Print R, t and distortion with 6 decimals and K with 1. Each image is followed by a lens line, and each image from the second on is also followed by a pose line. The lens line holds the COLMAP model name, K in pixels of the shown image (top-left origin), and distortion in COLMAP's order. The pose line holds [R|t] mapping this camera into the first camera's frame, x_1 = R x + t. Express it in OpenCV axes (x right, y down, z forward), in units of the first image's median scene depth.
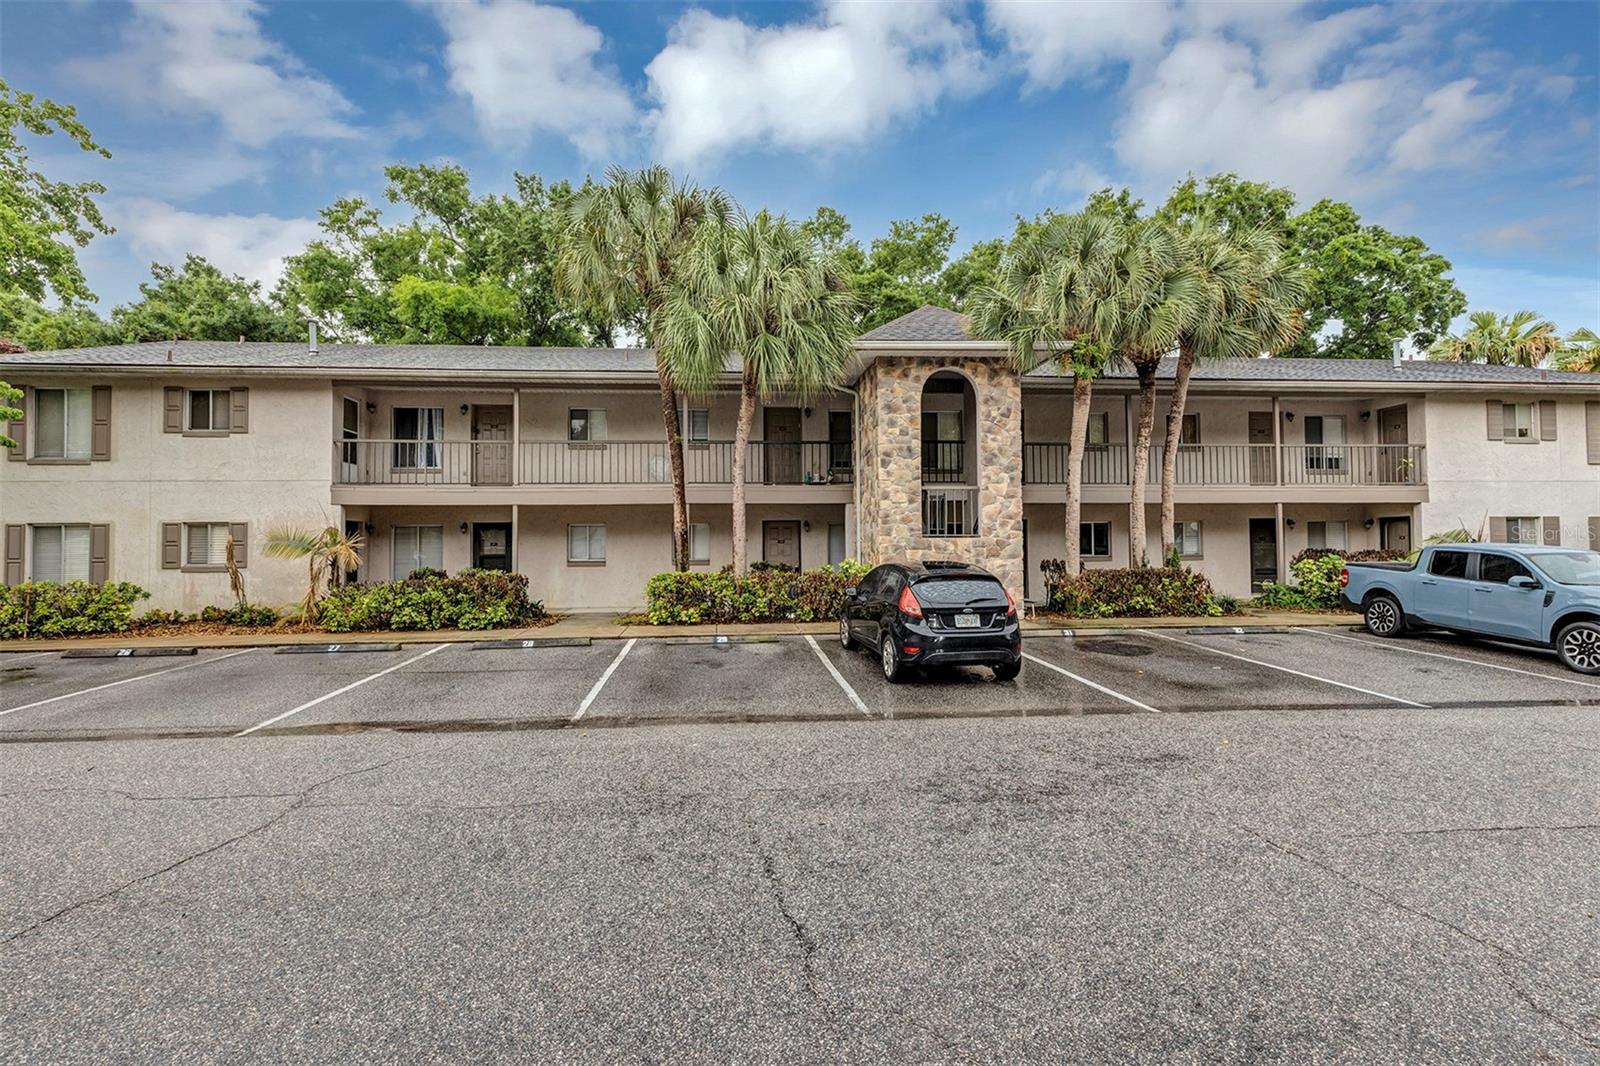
lens RADIAL K [[708.9, 0, 796.7], [0, 708.9, 528.8], [0, 0, 1]] dist [0.003196, -0.000036]
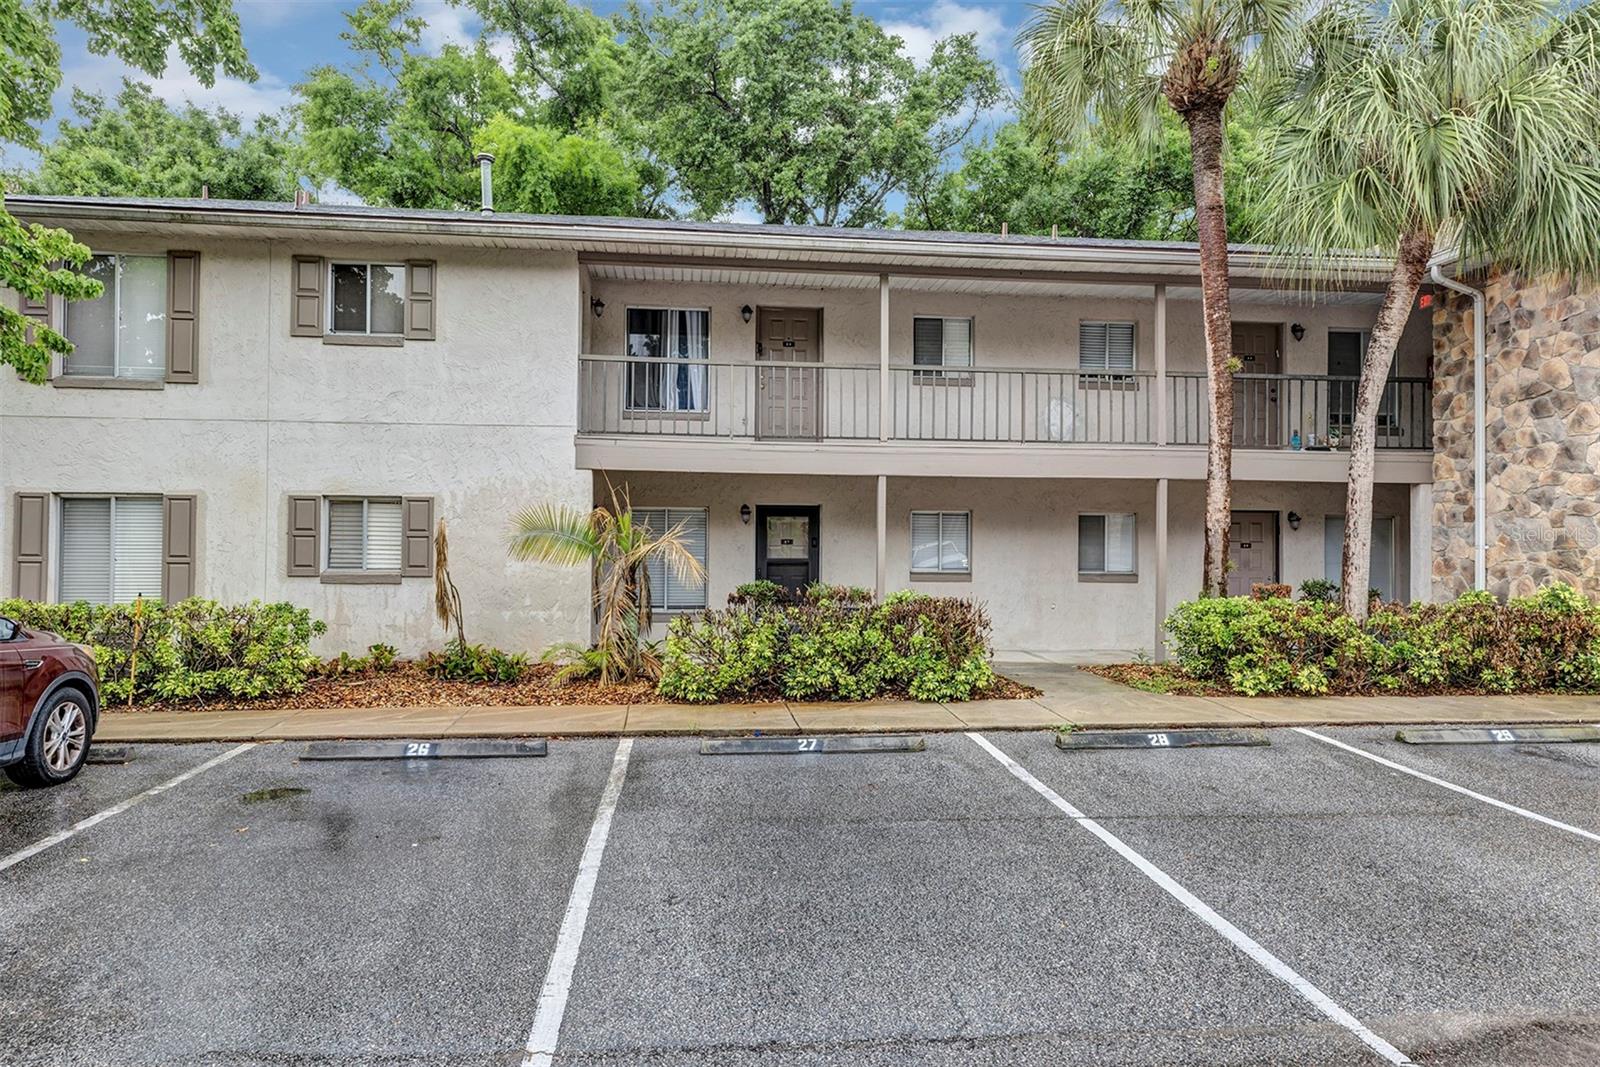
lens RADIAL K [[963.2, 0, 800.4], [0, 963.2, 526.3], [0, 0, 1]] dist [0.010207, 0.005501]
pose [[0.999792, 0.016763, 0.011602, -0.489360], [-0.016798, 0.999855, 0.002944, 0.006927], [-0.011551, -0.003138, 0.999928, 0.224001]]
